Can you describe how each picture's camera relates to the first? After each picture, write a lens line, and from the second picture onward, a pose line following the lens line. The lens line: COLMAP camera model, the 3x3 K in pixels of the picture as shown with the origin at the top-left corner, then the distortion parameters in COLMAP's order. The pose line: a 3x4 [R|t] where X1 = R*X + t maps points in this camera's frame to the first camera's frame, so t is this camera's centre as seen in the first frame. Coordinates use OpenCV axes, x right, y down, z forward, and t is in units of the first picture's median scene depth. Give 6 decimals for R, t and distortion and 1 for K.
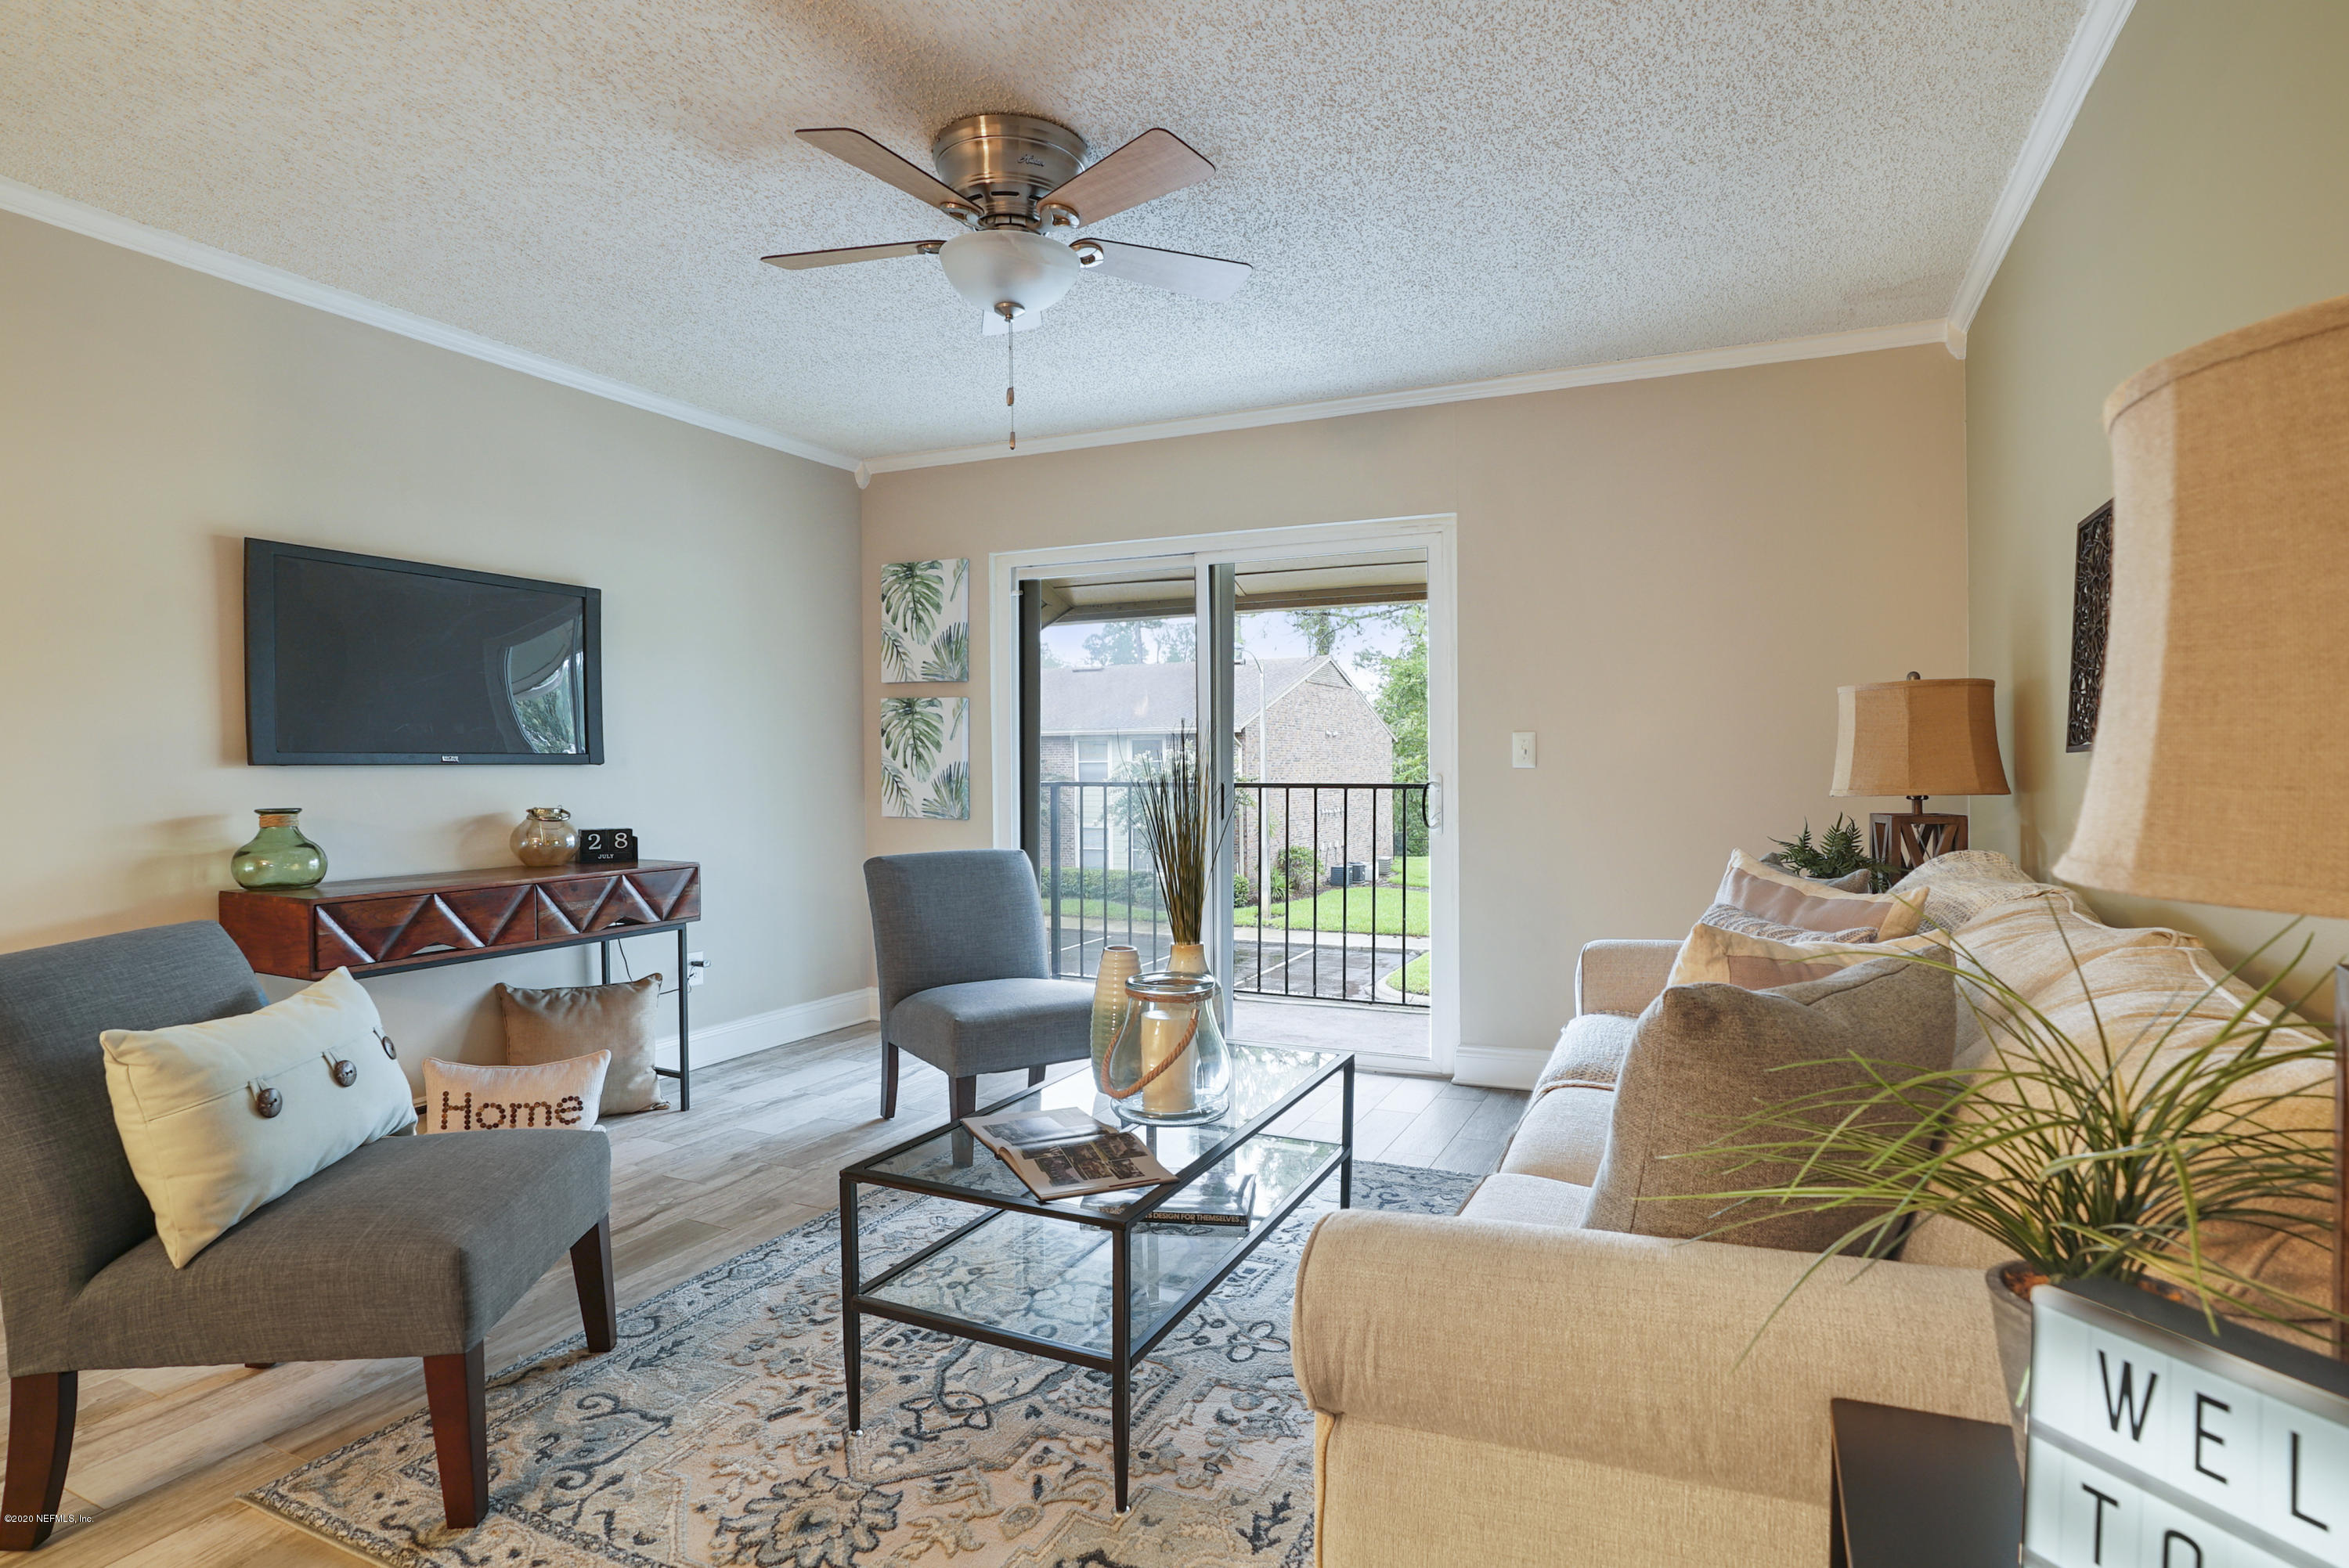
lens RADIAL K [[1135.7, 0, 1216.5], [0, 1135.7, 780.1], [0, 0, 1]] dist [-0.062810, 0.019790]
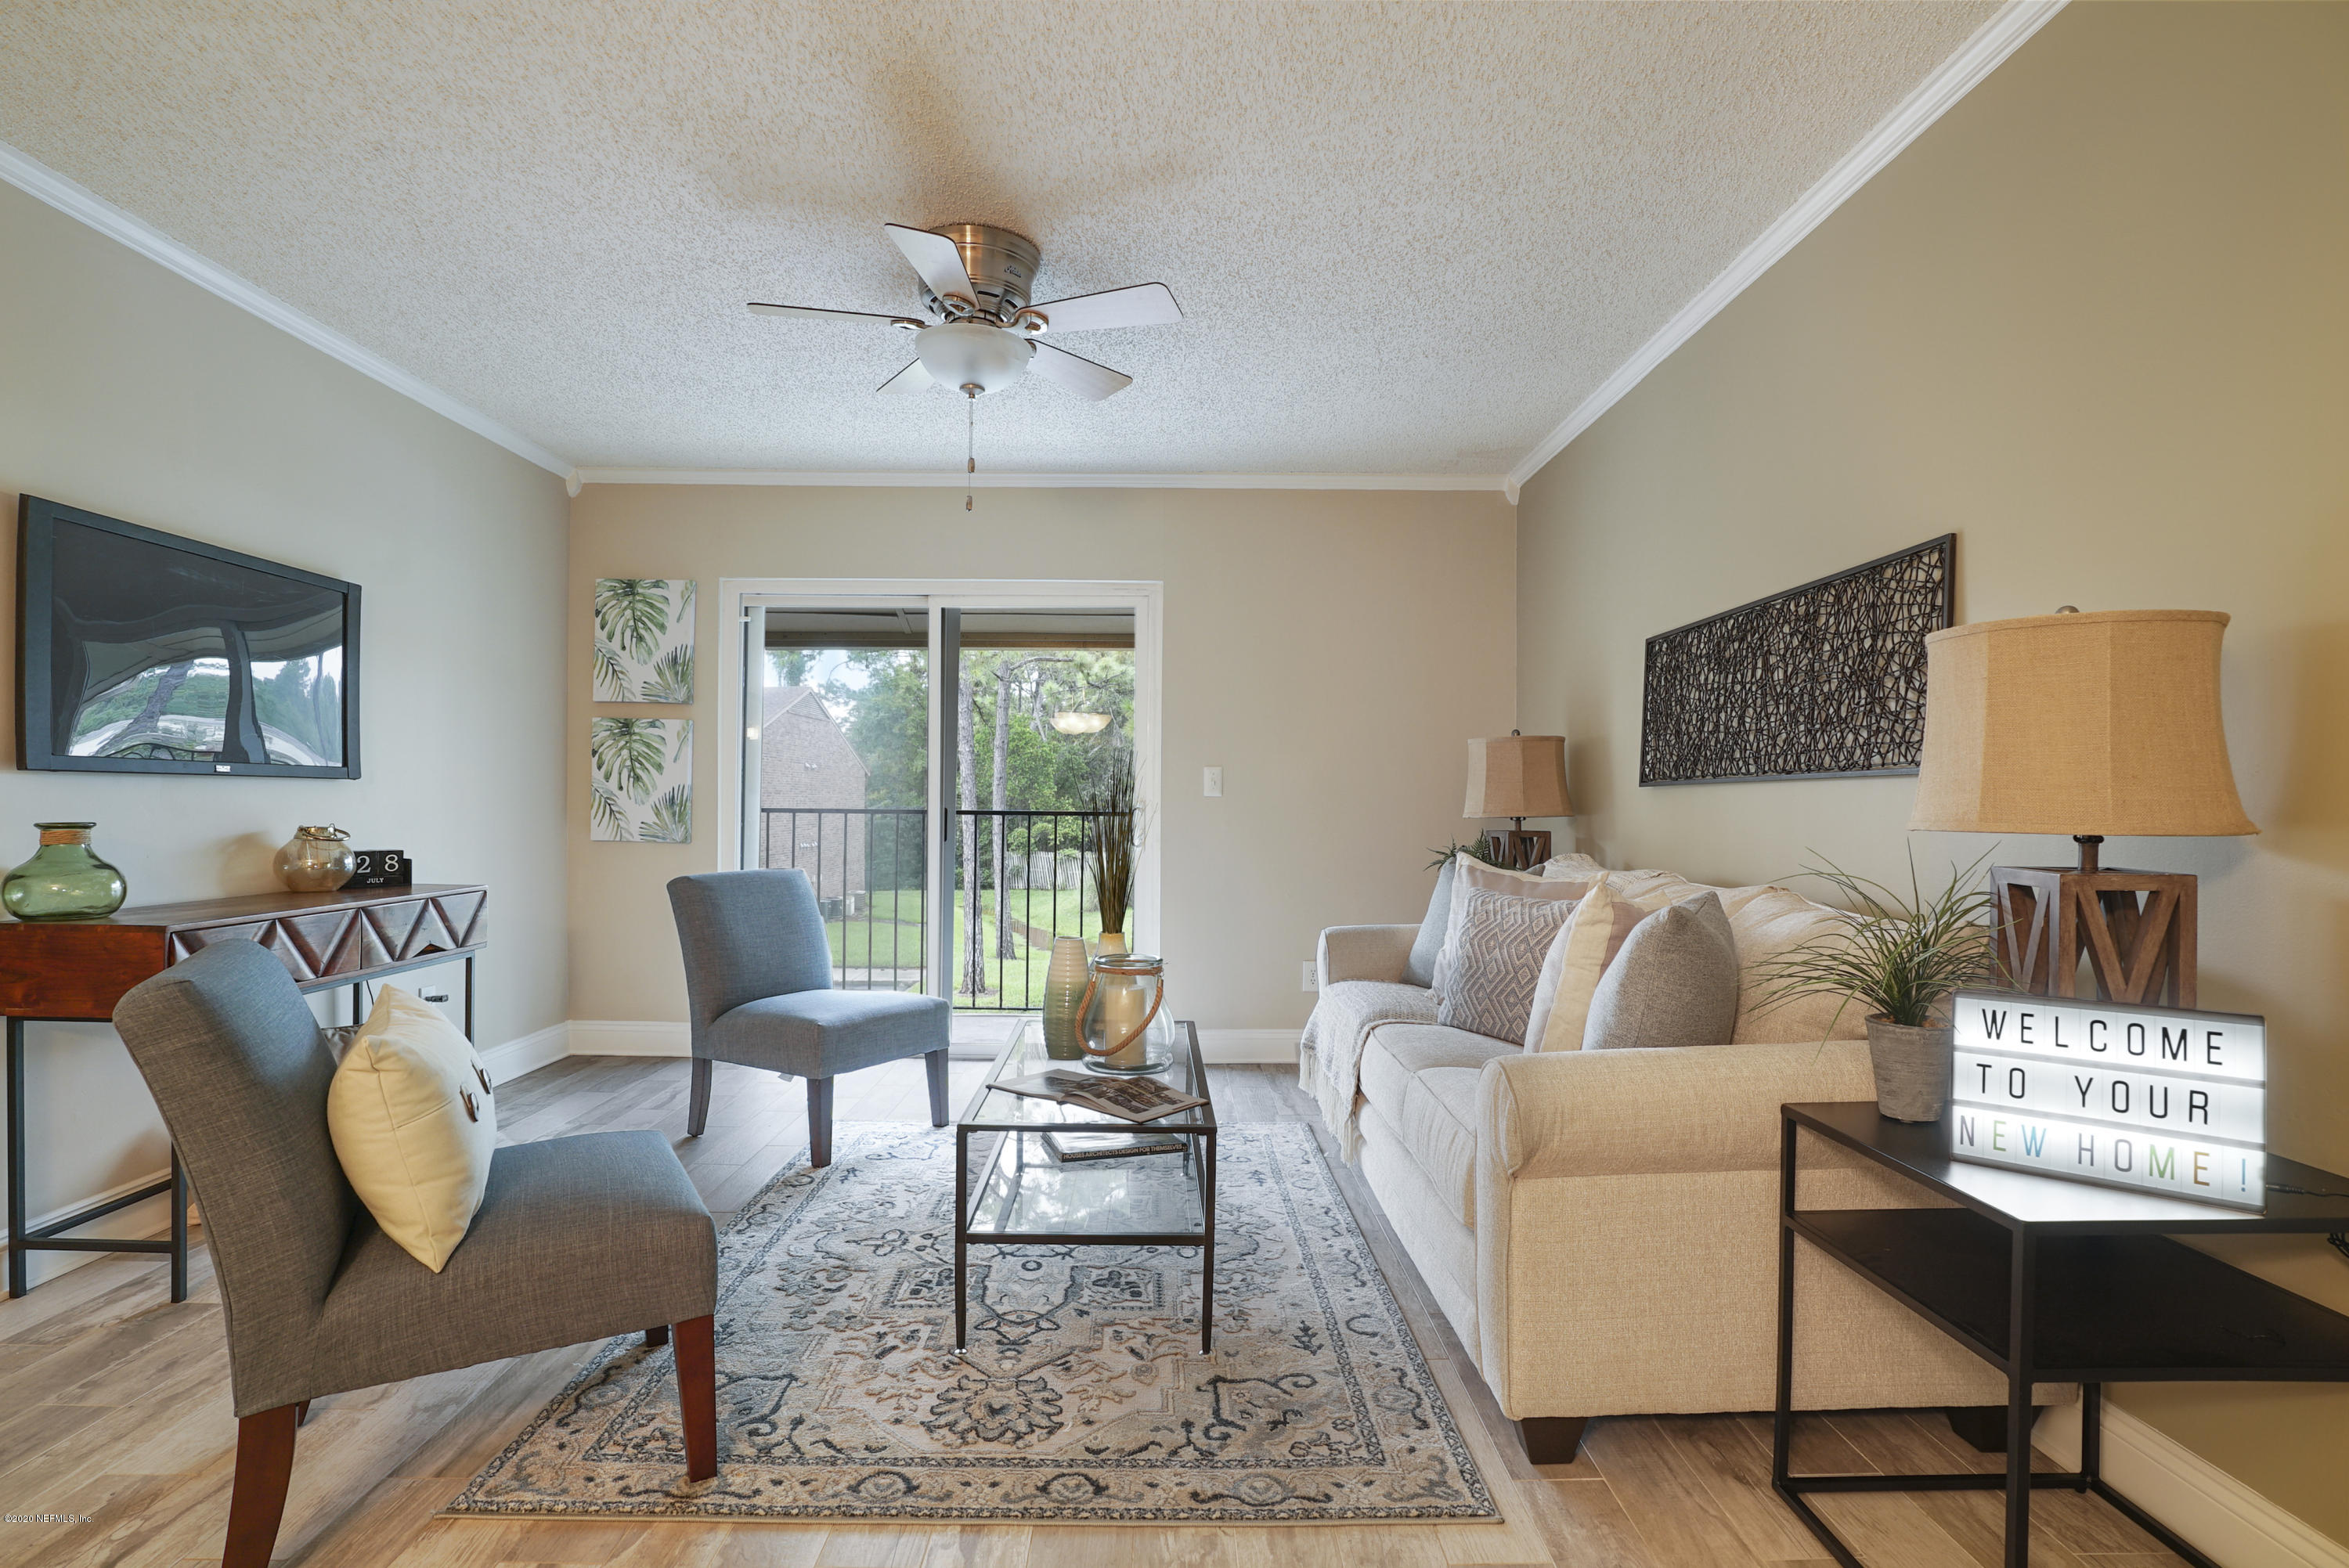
lens RADIAL K [[1136.3, 0, 1165.0], [0, 1136.3, 797.9], [0, 0, 1]] dist [-0.066068, 0.028584]
pose [[0.902112, 0.010698, 0.431369, -0.373073], [-0.003741, 0.999849, -0.016974, 0.014643], [-0.431485, 0.013699, 0.902016, -0.094109]]
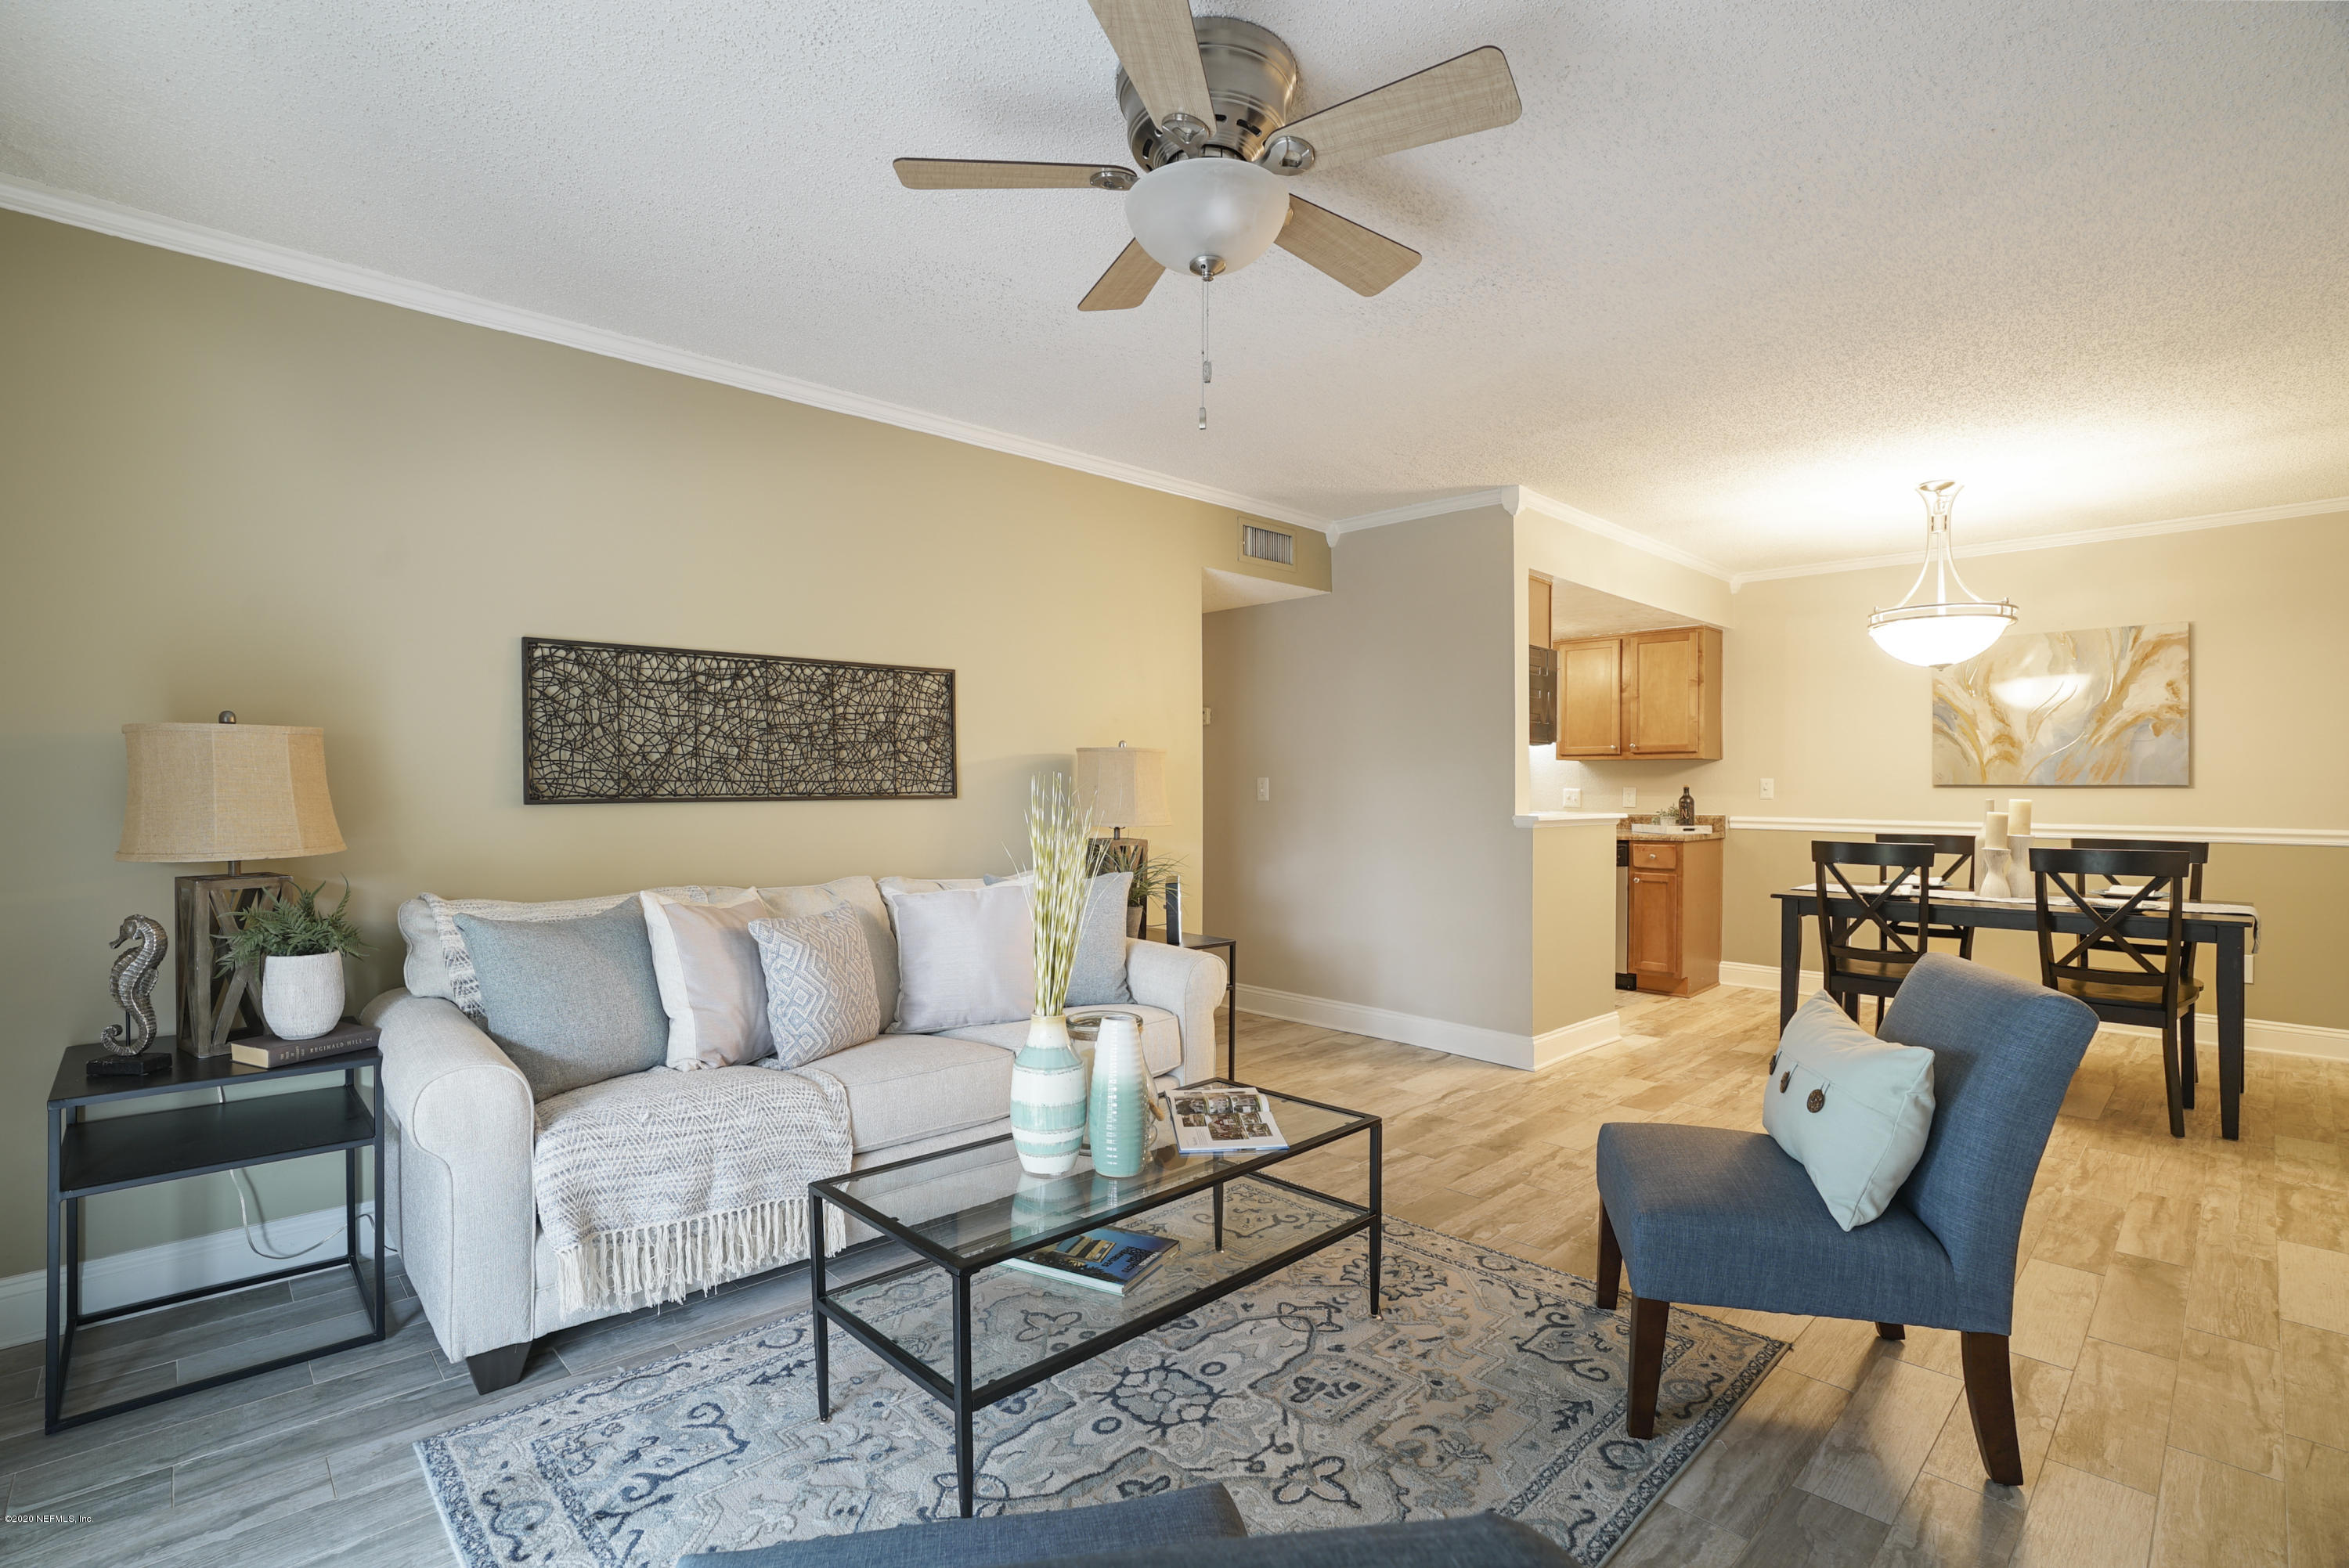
lens RADIAL K [[951.4, 0, 1174.5], [0, 951.4, 784.0], [0, 0, 1]] dist [0.000362, 0.010467]
pose [[-0.907611, -0.016419, 0.419490, -0.340568], [-0.006974, 0.999687, 0.024038, -0.062449], [-0.419753, 0.018892, -0.907442, 1.259786]]
